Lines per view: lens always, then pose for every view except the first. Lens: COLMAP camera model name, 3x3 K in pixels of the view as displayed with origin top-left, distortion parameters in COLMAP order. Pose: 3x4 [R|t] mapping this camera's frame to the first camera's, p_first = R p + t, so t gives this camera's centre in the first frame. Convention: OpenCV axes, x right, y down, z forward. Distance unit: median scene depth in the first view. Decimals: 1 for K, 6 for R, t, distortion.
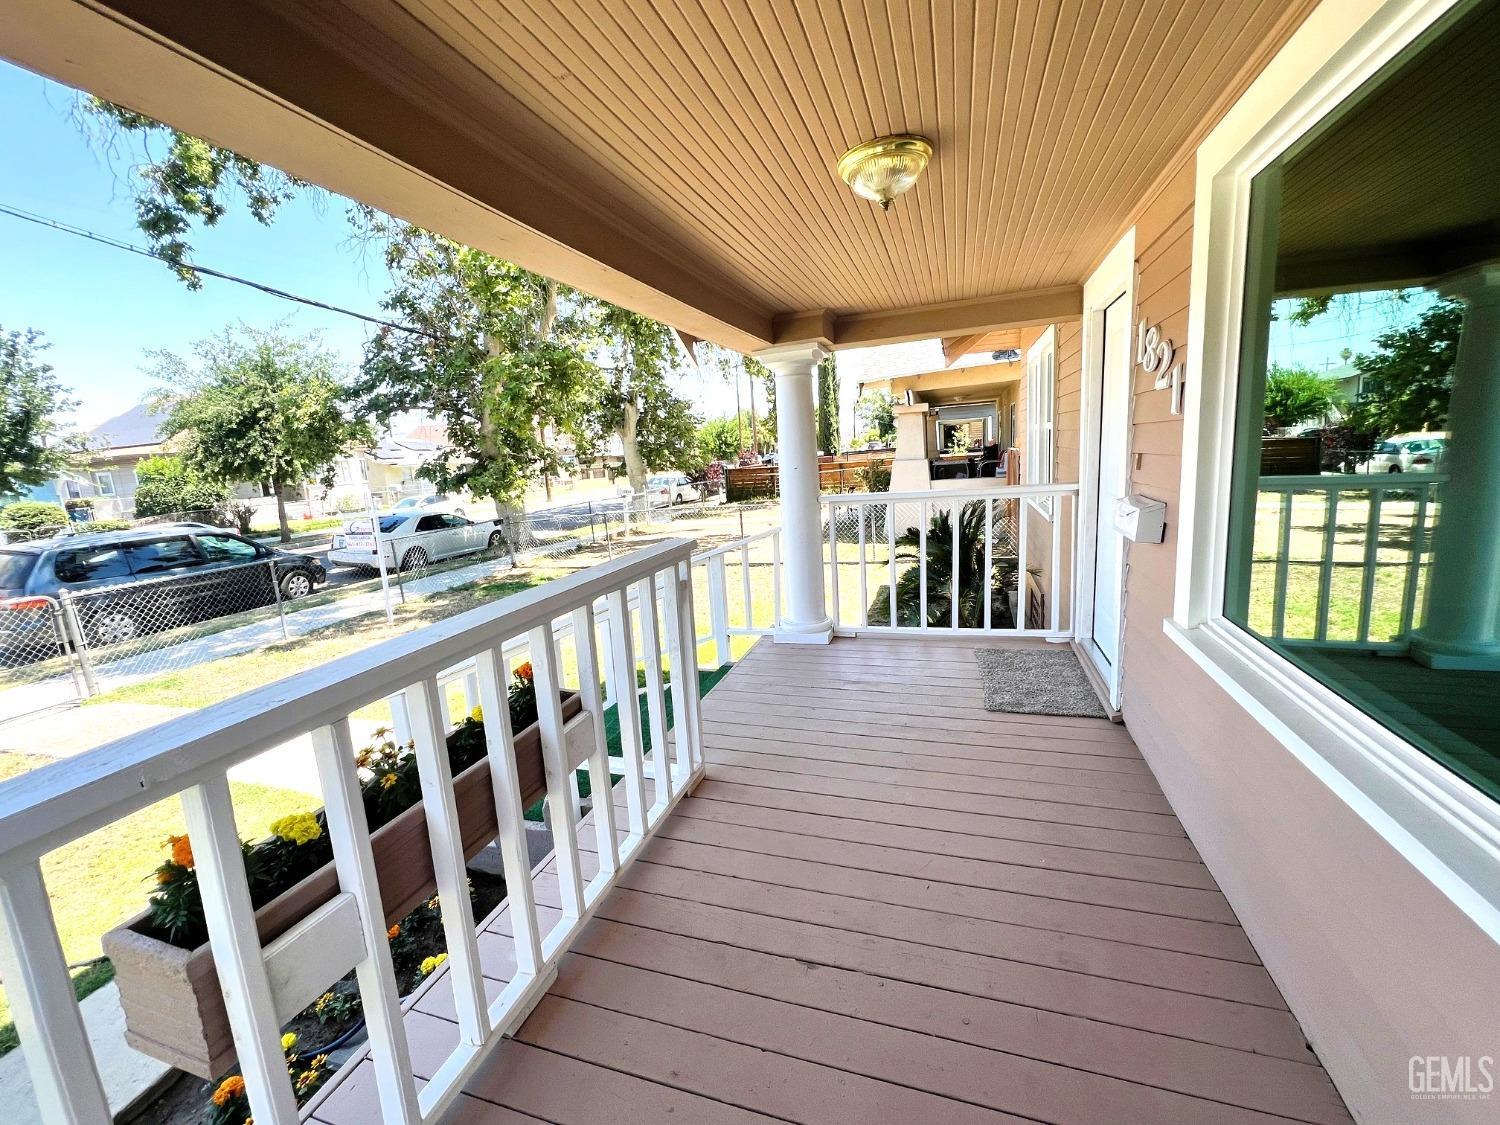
lens RADIAL K [[629.6, 0, 753.8], [0, 629.6, 556.8], [0, 0, 1]] dist [-0.001694, 0.000549]
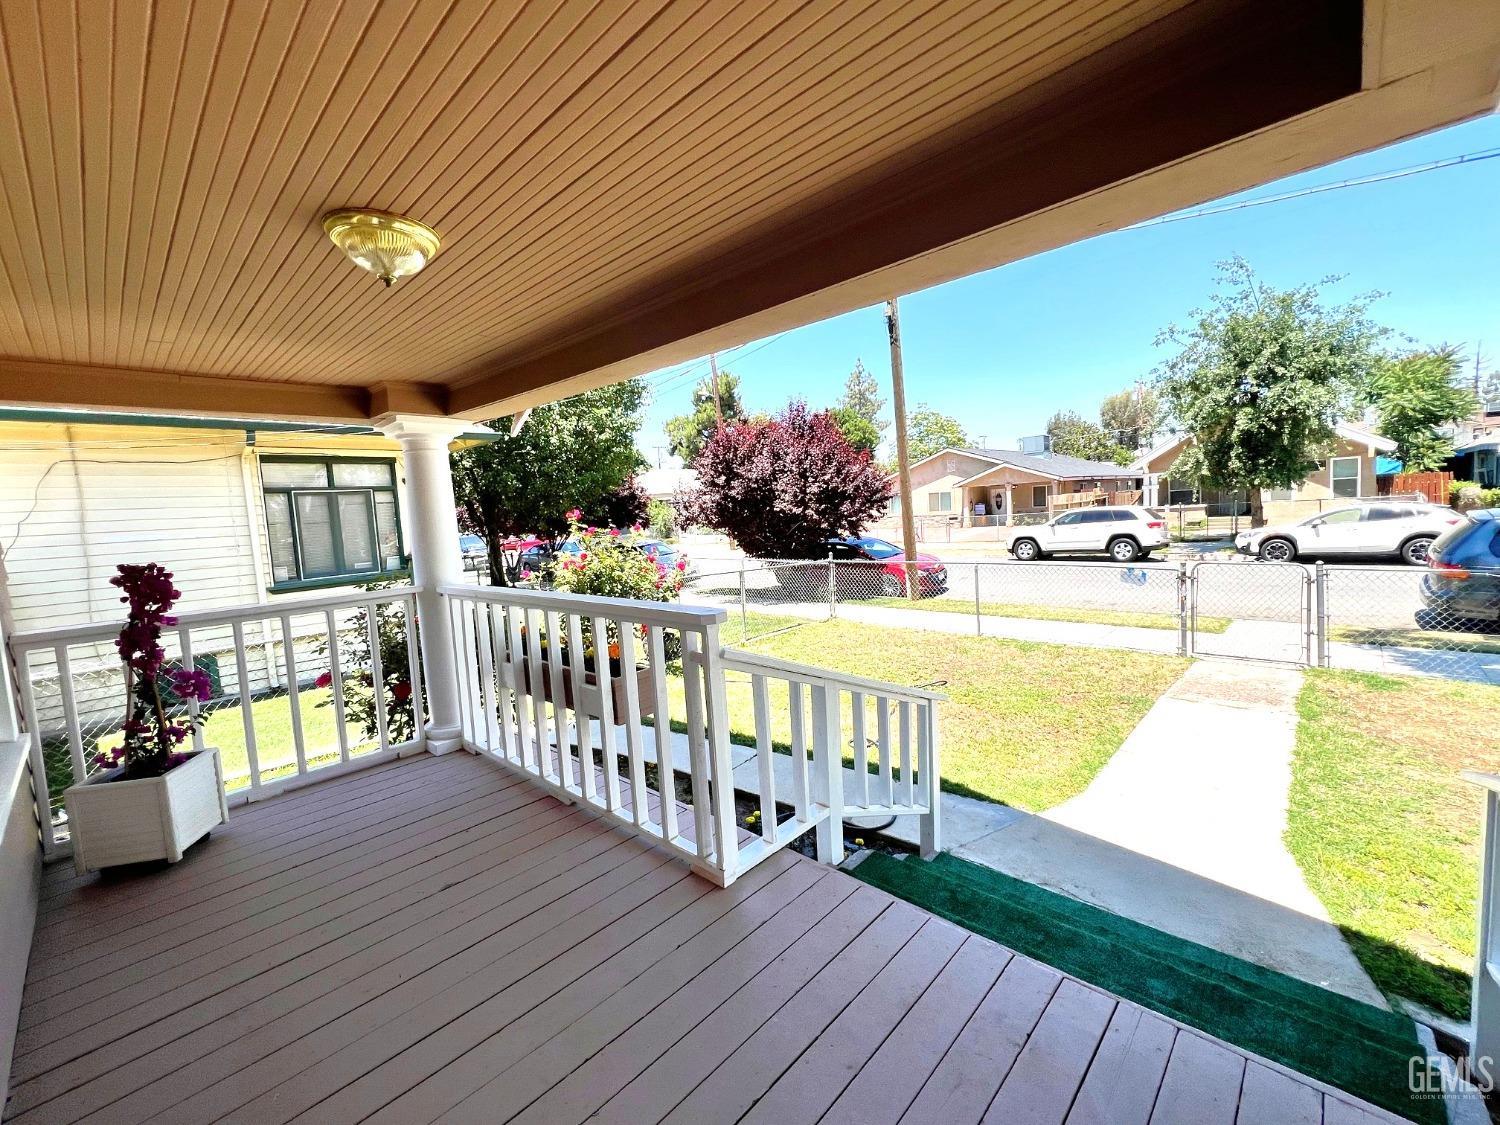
lens RADIAL K [[629.6, 0, 753.8], [0, 629.6, 556.8], [0, 0, 1]] dist [-0.001694, 0.000549]
pose [[-0.427944, 0.161829, -0.889199, 0.748178], [-0.063368, 0.976046, 0.208131, -0.341062], [0.901581, 0.145415, -0.407438, 1.659901]]
